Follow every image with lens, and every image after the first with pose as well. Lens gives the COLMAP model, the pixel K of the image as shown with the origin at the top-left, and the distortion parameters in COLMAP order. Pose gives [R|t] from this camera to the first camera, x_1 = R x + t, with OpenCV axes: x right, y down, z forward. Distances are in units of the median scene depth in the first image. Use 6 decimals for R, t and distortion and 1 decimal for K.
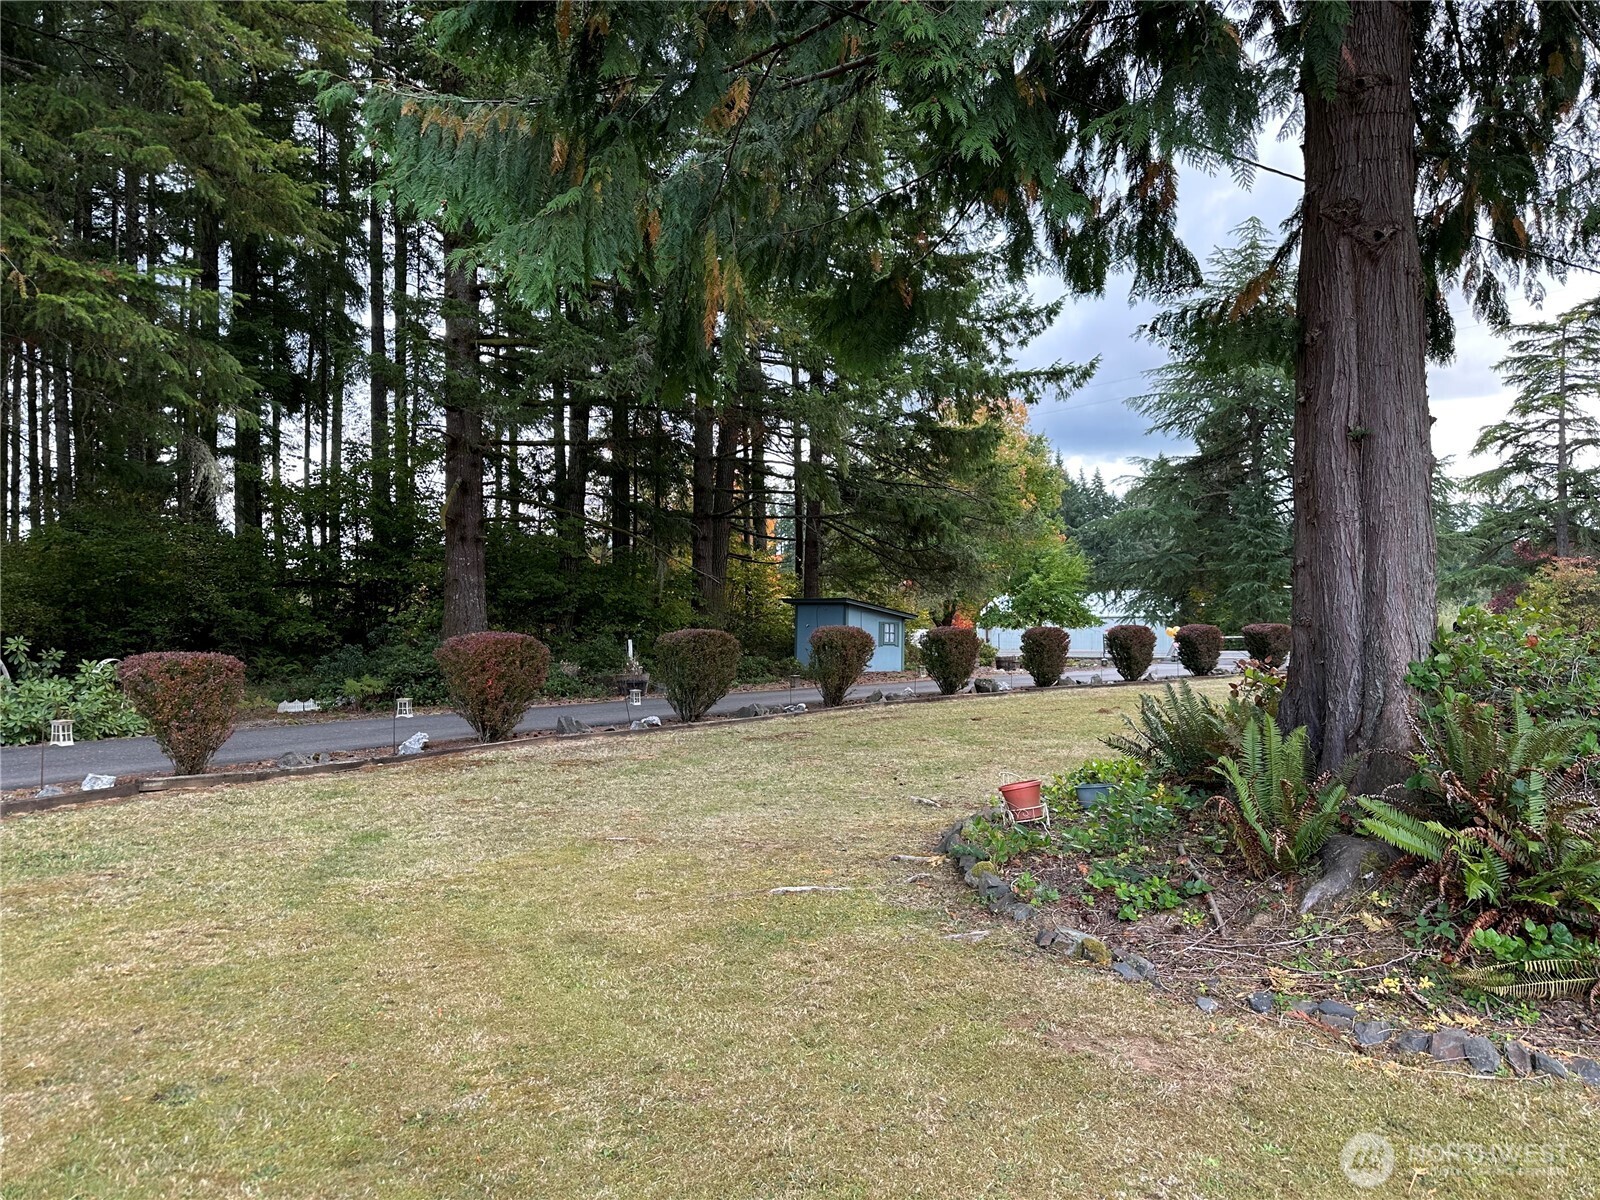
lens RADIAL K [[1114.0, 0, 800.0], [0, 1114.0, 600.0], [0, 0, 1]] dist [0.184911, -0.341680]
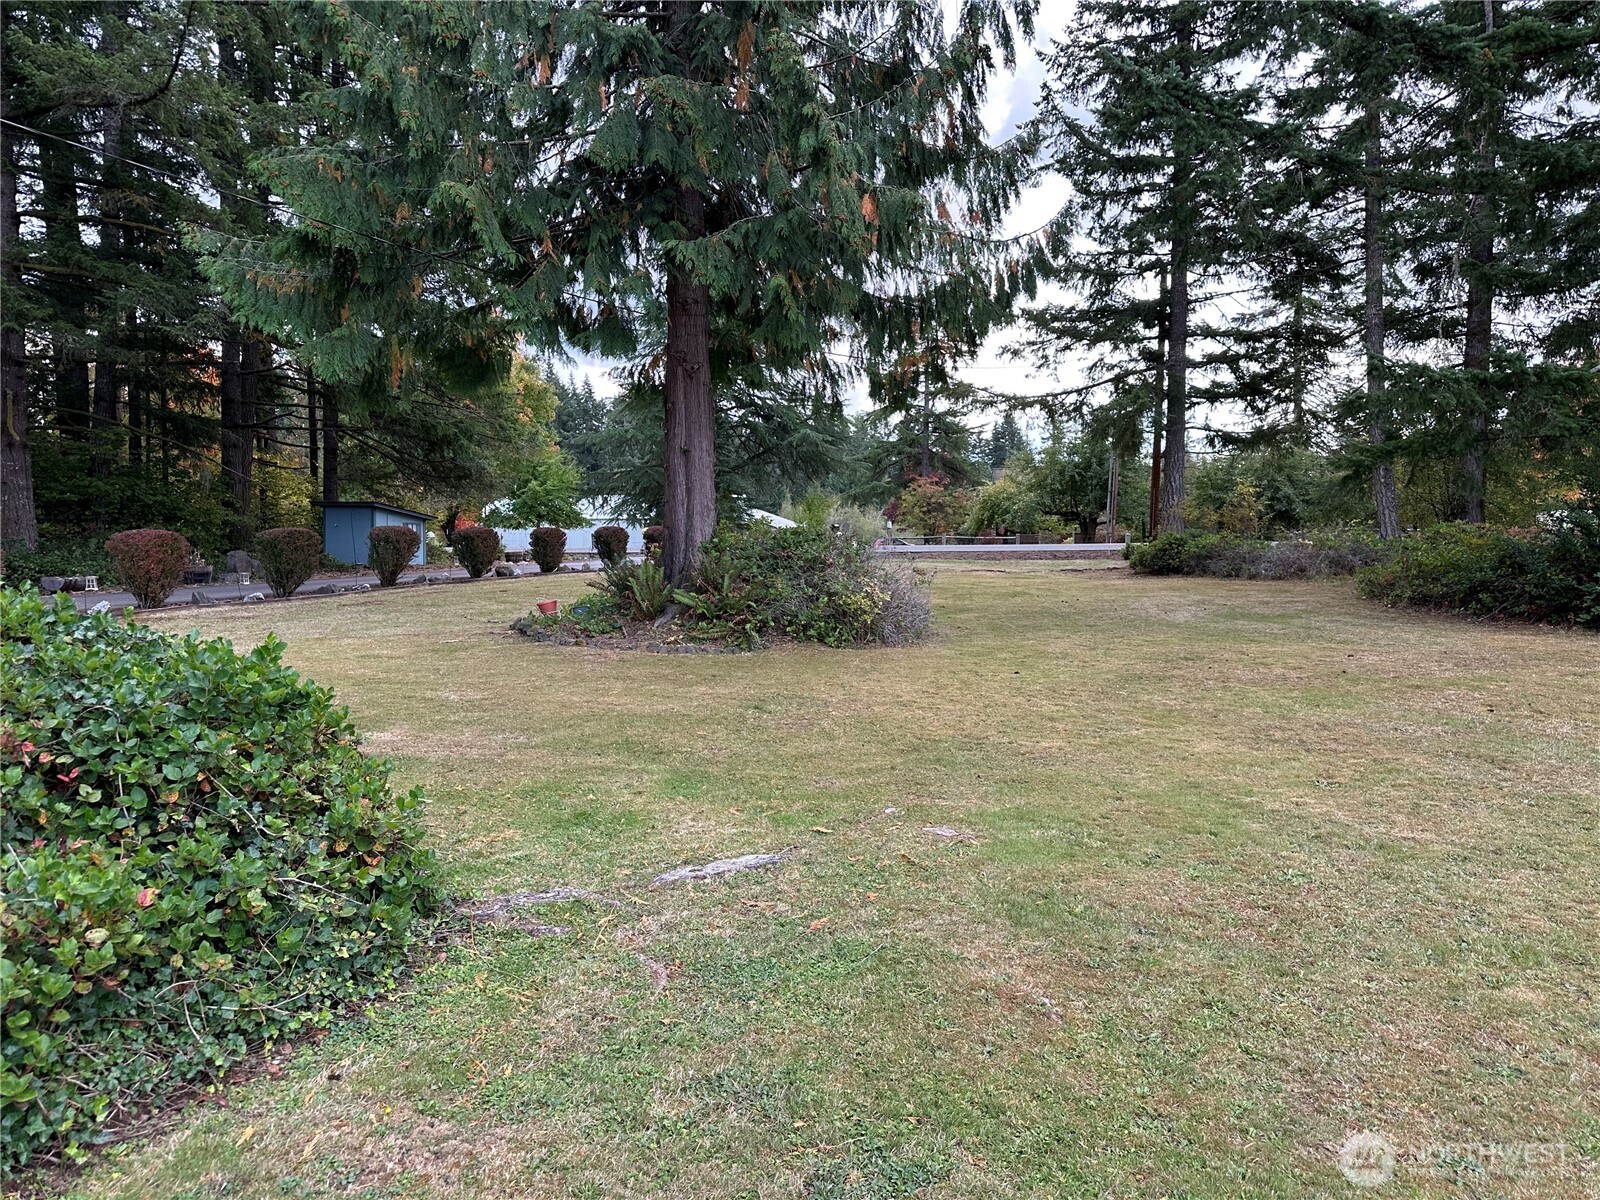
lens RADIAL K [[1114.0, 0, 800.0], [0, 1114.0, 600.0], [0, 0, 1]] dist [0.184911, -0.341680]
pose [[0.903359, -0.026323, 0.428076, -0.059828], [-0.011462, 0.996277, 0.085450, -0.005492], [-0.428731, -0.082098, 0.899694, -0.236216]]
